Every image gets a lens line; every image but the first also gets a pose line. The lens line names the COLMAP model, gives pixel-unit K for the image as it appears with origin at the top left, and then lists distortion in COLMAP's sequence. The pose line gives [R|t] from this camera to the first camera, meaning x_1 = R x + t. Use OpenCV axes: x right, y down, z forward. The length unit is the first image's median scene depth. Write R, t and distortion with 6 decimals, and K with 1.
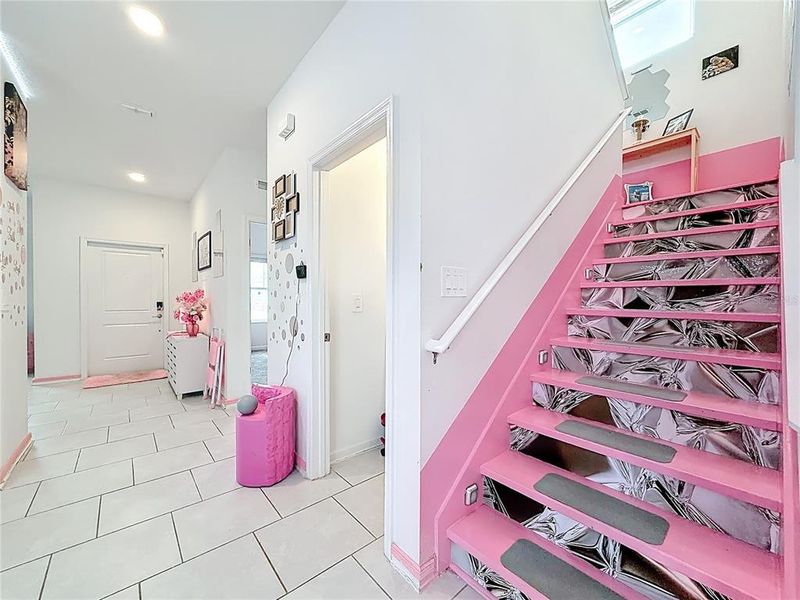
lens RADIAL K [[321.8, 0, 399.5], [0, 321.8, 301.4], [0, 0, 1]] dist [0.000146, 0.000780]
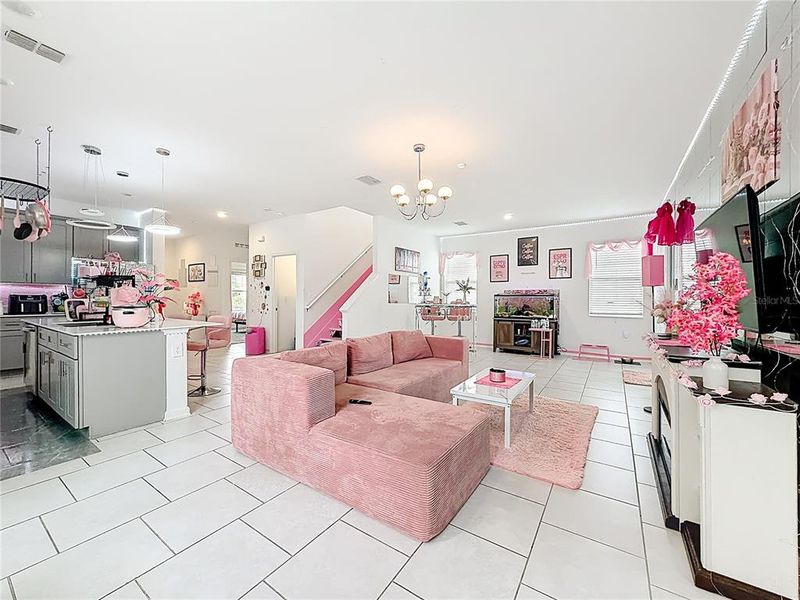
lens RADIAL K [[321.8, 0, 404.1], [0, 321.8, 299.1], [0, 0, 1]] dist [0.000146, 0.000780]
pose [[0.964538, 0.001461, 0.263940, 0.148385], [-0.000941, 0.999997, -0.002099, 0.017926], [-0.263942, 0.001776, 0.964537, -2.349459]]
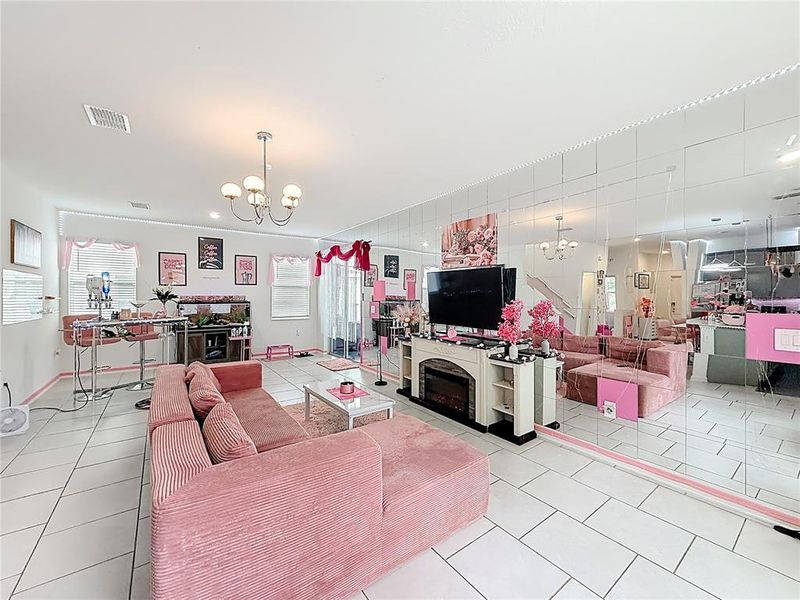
lens RADIAL K [[321.8, 0, 398.7], [0, 321.8, 295.4], [0, 0, 1]] dist [0.000146, 0.000780]
pose [[0.086002, -0.004851, 0.996283, -0.607058], [0.001249, 0.999988, 0.004761, -0.101452], [-0.996294, 0.000834, 0.086007, -1.482067]]
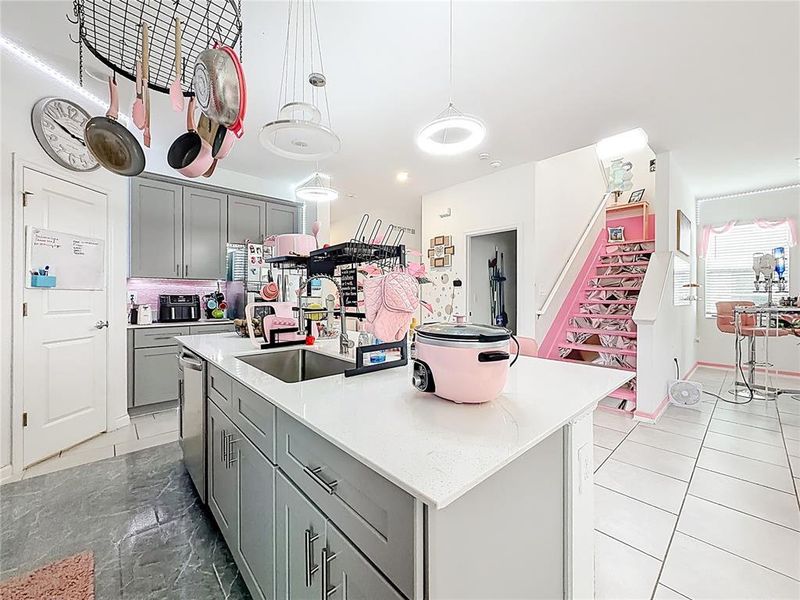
lens RADIAL K [[321.8, 0, 401.8], [0, 321.8, 297.4], [0, 0, 1]] dist [0.000146, 0.000780]
pose [[0.999576, -0.003042, 0.028950, -0.733448], [0.003078, 0.999995, -0.001169, 0.002706], [-0.028946, 0.001257, 0.999580, -1.115558]]
